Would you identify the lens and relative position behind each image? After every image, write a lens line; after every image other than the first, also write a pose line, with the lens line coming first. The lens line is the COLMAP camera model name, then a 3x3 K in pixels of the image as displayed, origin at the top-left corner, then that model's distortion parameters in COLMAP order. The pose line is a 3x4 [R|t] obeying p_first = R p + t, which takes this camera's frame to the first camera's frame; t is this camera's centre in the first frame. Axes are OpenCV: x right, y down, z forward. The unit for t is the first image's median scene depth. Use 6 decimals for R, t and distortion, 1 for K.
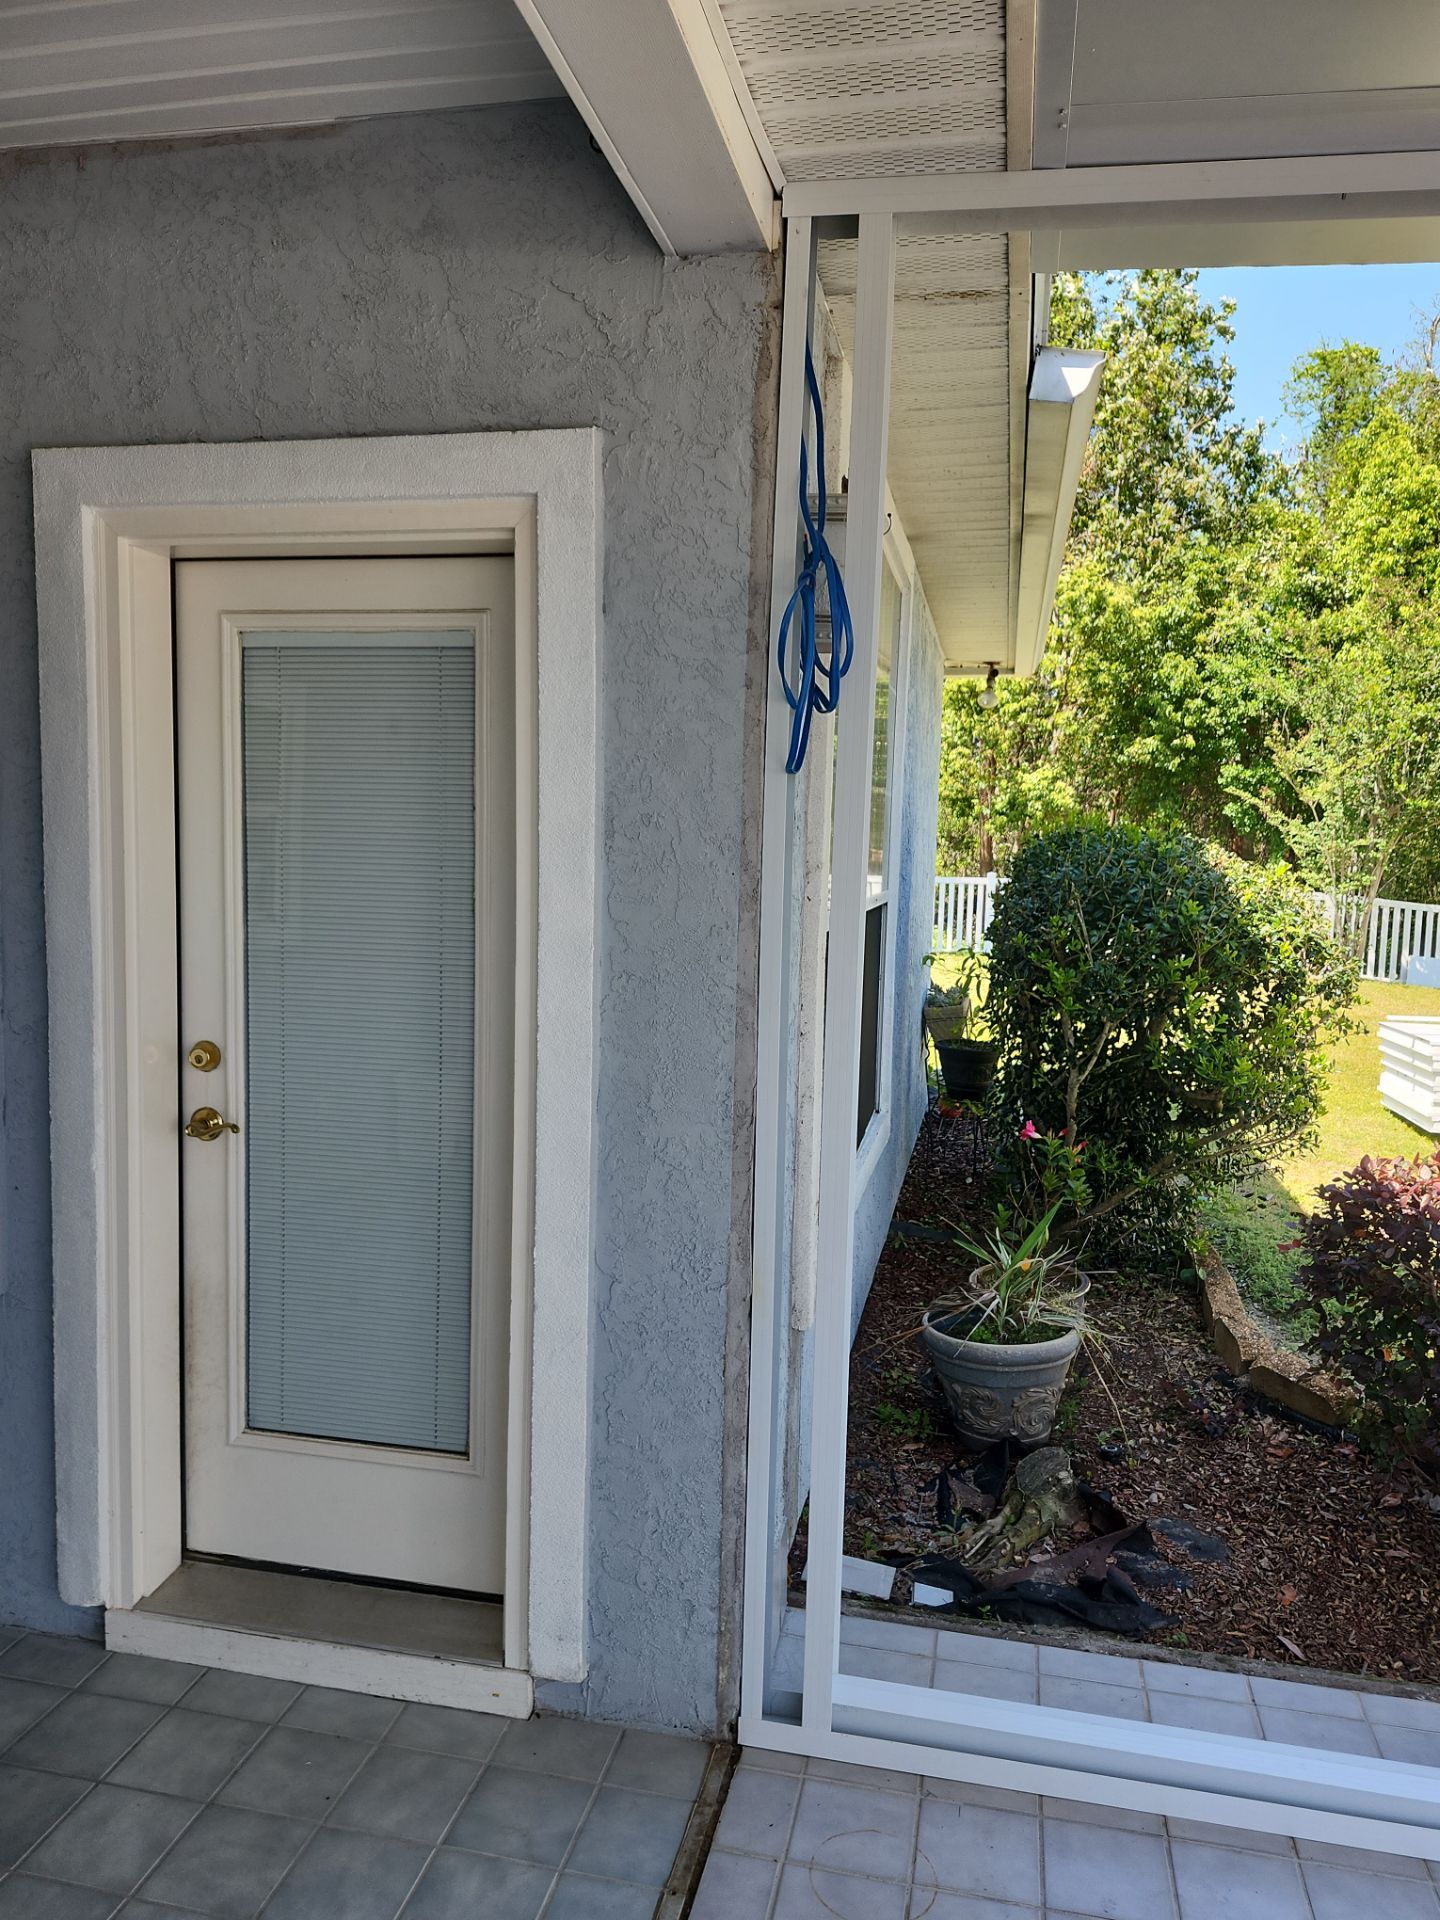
lens RADIAL K [[1365.5, 0, 720.4], [0, 1365.5, 969.2], [0, 0, 1]] dist [0.044296, -0.041701]
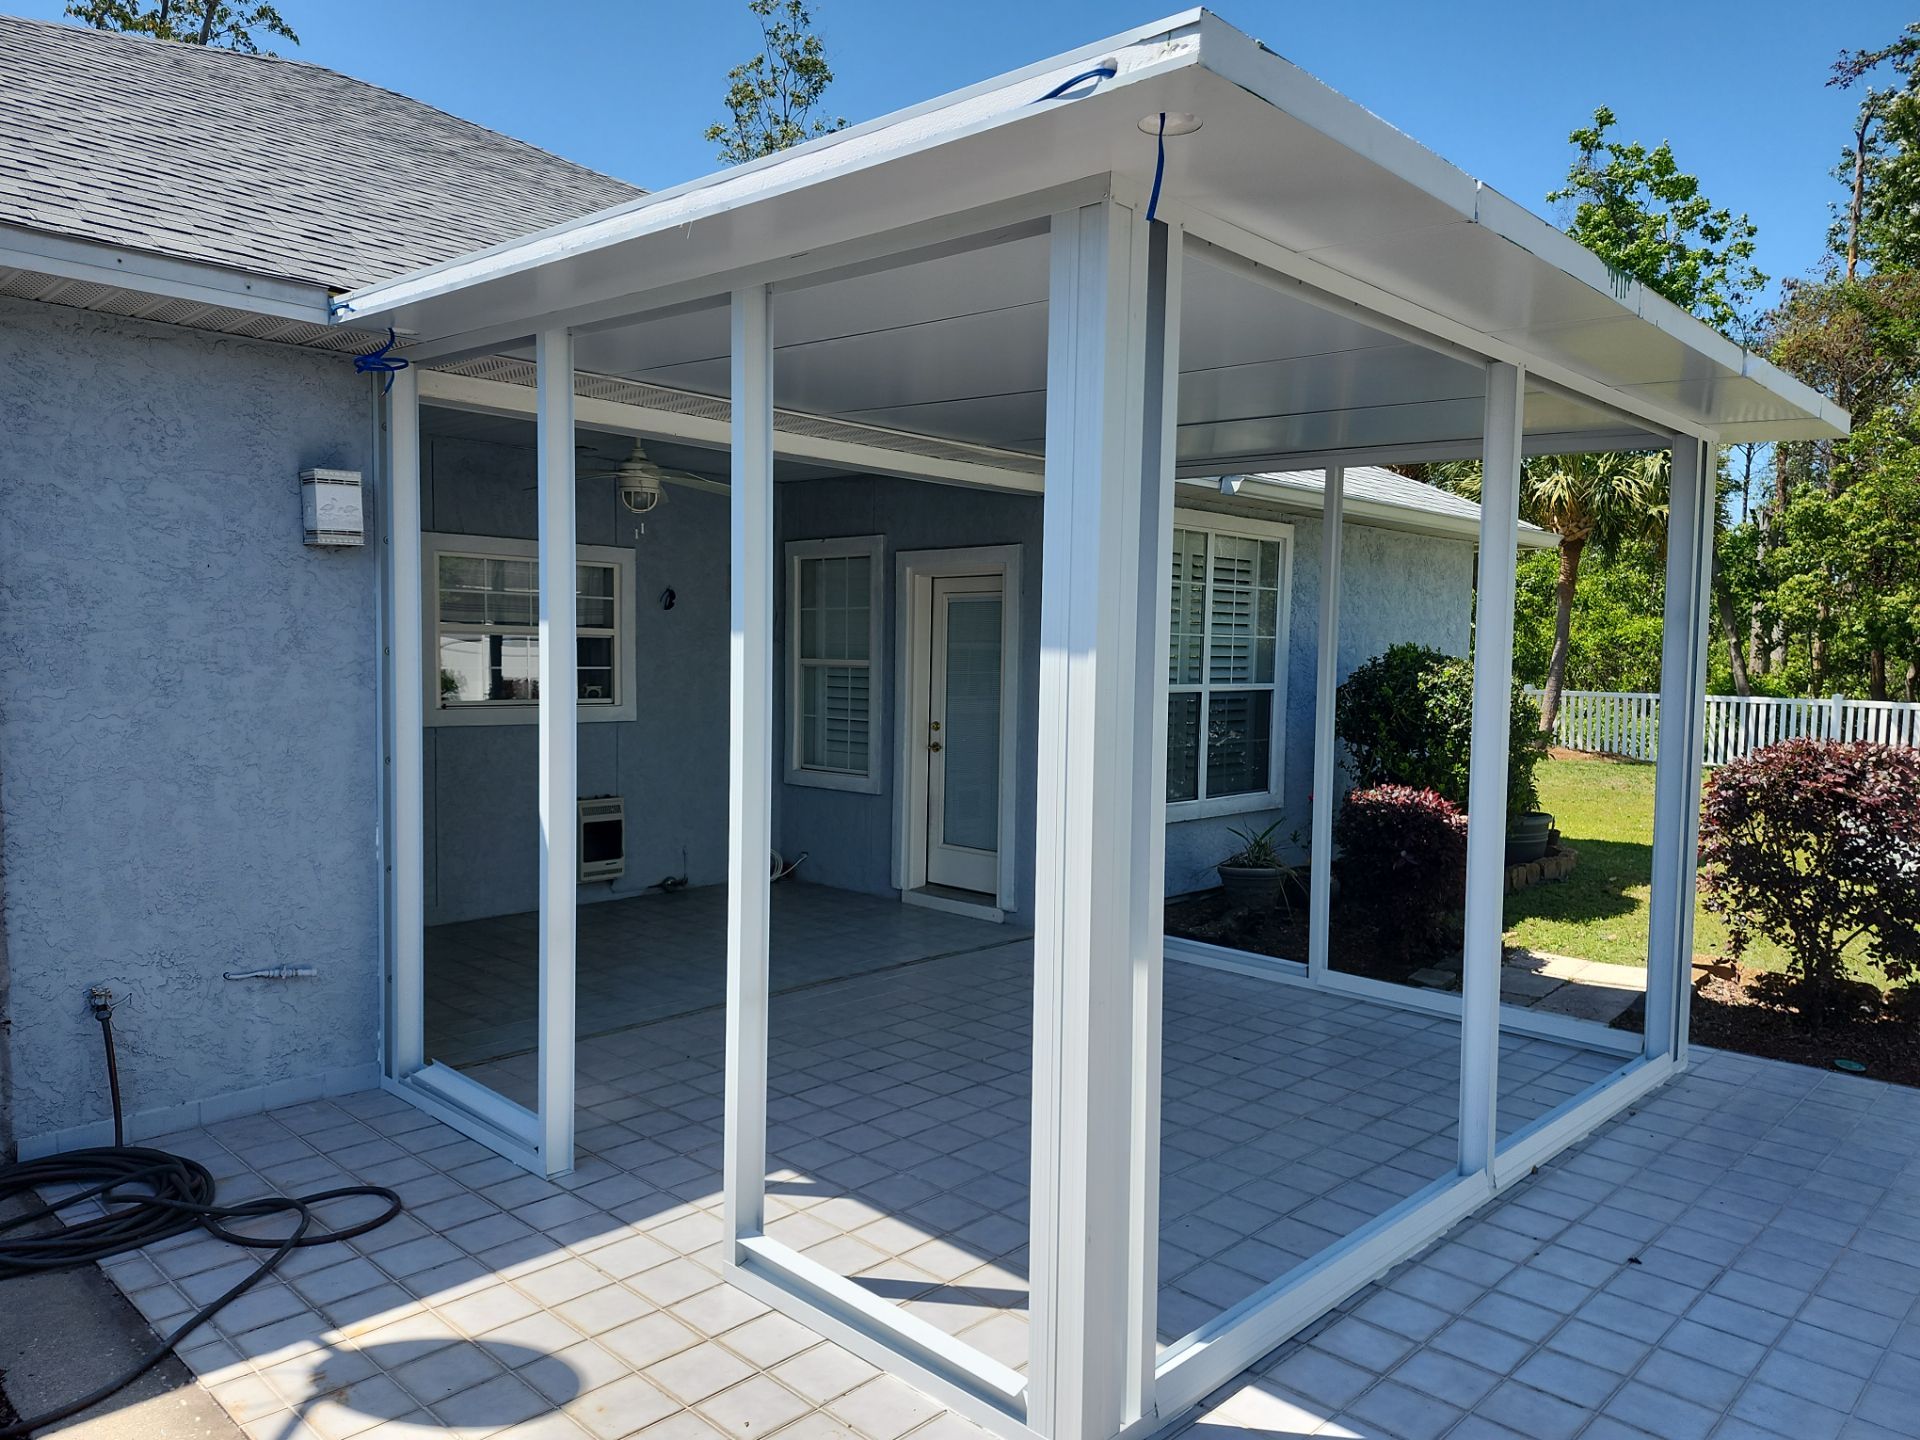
lens RADIAL K [[1365.5, 0, 948.5], [0, 1365.5, 743.2], [0, 0, 1]] dist [0.044296, -0.041701]
pose [[0.840802, 0.020488, -0.540954, 1.464481], [-0.041882, 0.998750, -0.027270, 0.196620], [0.539720, 0.045585, 0.840610, -1.788452]]
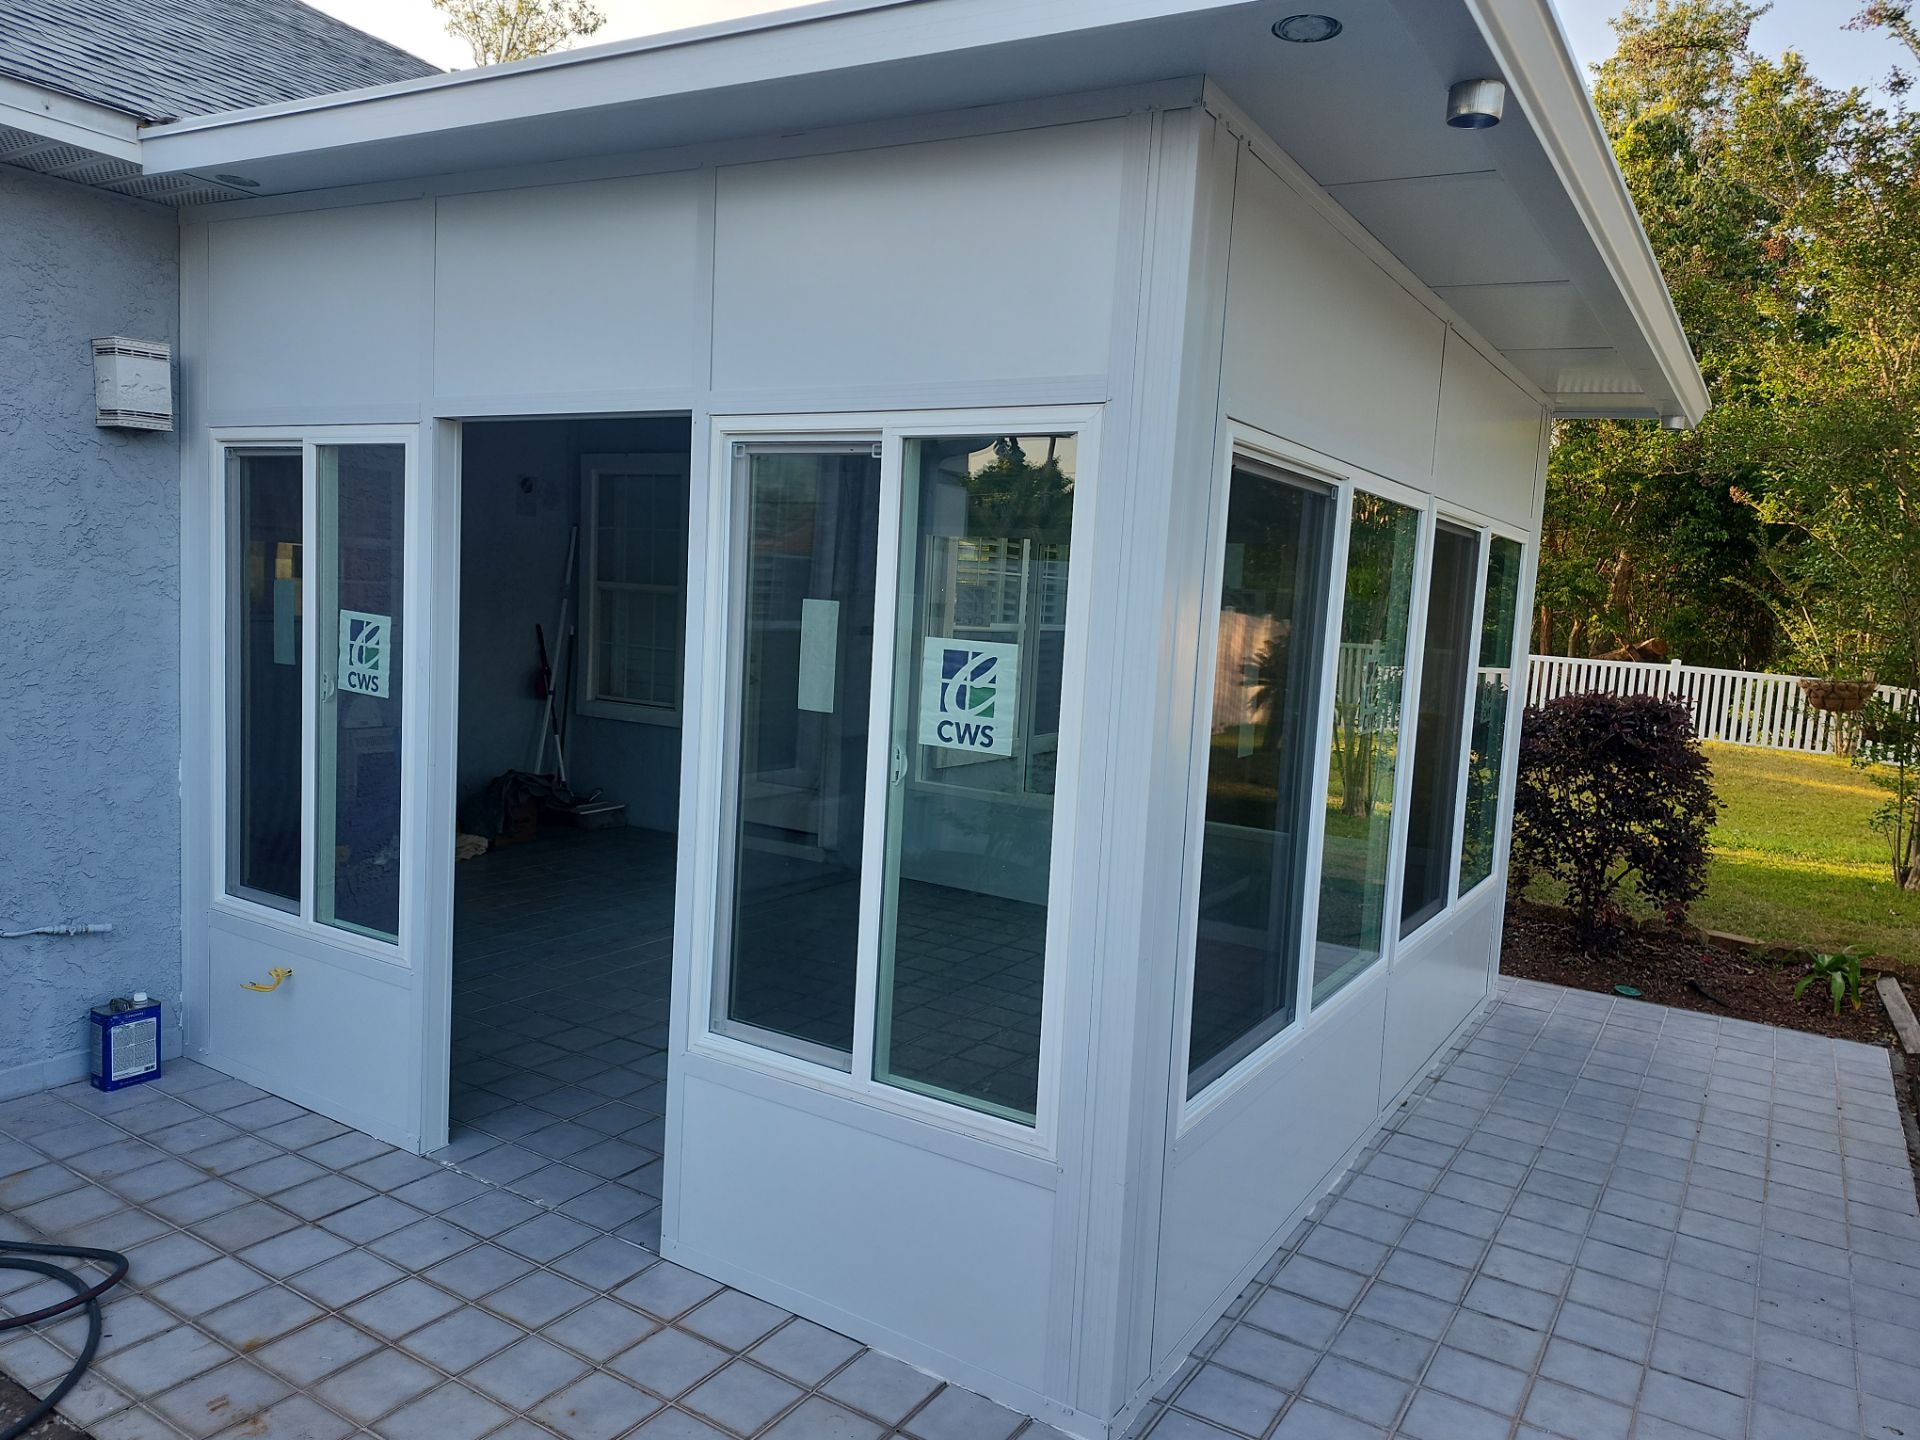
lens RADIAL K [[1365.5, 0, 945.2], [0, 1365.5, 738.2], [0, 0, 1]] dist [0.044296, -0.041701]
pose [[0.932853, 0.058120, -0.355538, 1.208359], [-0.059330, 0.998210, 0.007508, 0.200803], [0.355338, 0.014090, 0.934632, -1.831094]]
